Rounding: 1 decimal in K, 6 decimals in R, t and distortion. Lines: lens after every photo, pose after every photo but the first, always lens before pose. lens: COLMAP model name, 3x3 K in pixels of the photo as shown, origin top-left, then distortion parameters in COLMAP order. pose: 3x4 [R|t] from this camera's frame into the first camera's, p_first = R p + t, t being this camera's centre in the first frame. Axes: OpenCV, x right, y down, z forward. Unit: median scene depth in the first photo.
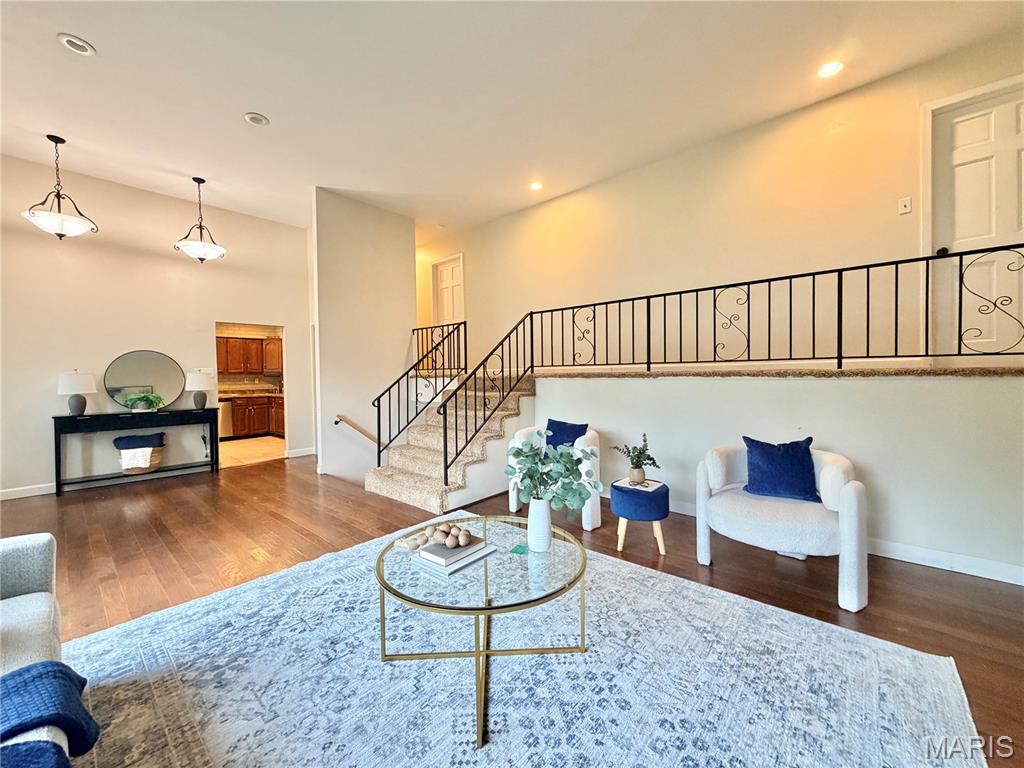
lens RADIAL K [[407.9, 0, 508.3], [0, 407.9, 383.1], [0, 0, 1]] dist [0.000451, 0.000245]
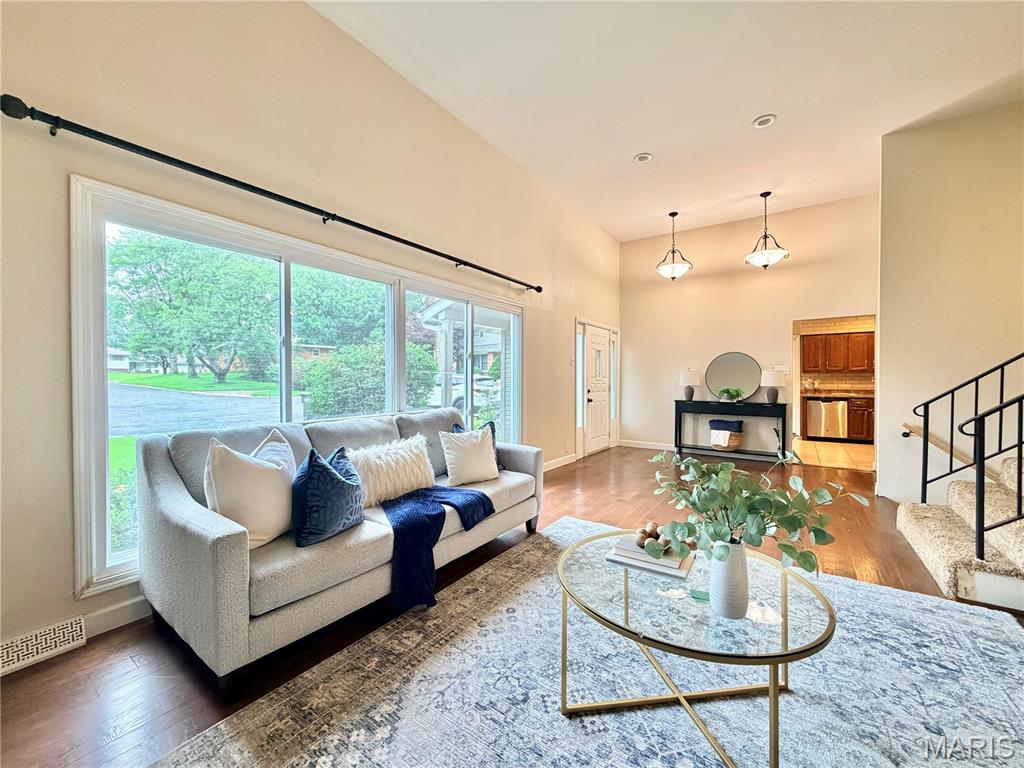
lens RADIAL K [[407.9, 0, 509.9], [0, 407.9, 383.7], [0, 0, 1]] dist [0.000451, 0.000245]
pose [[0.117824, 0.024250, -0.992738, 0.297908], [-0.022911, 0.999502, 0.021696, 0.003902], [0.992770, 0.020188, 0.118321, 0.225790]]
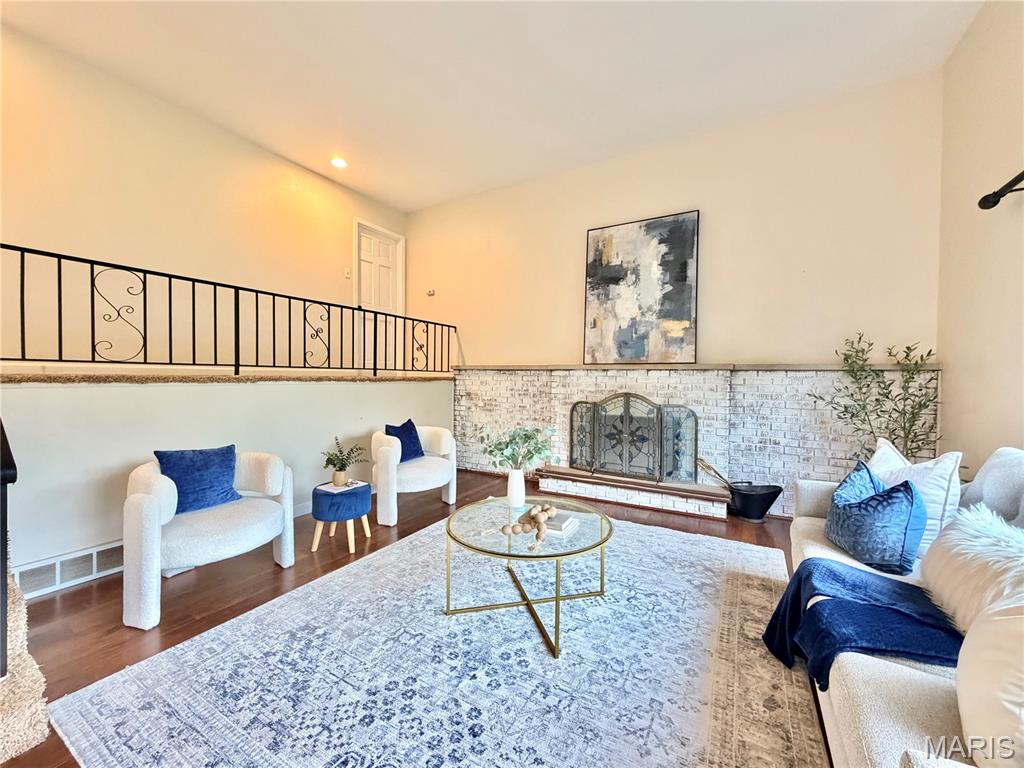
lens RADIAL K [[407.9, 0, 508.9], [0, 407.9, 382.7], [0, 0, 1]] dist [0.000451, 0.000245]
pose [[-0.198033, -0.000954, 0.980195, -0.527807], [0.016240, 0.999859, 0.004254, -0.006418], [-0.980061, 0.016761, -0.197989, 0.538185]]
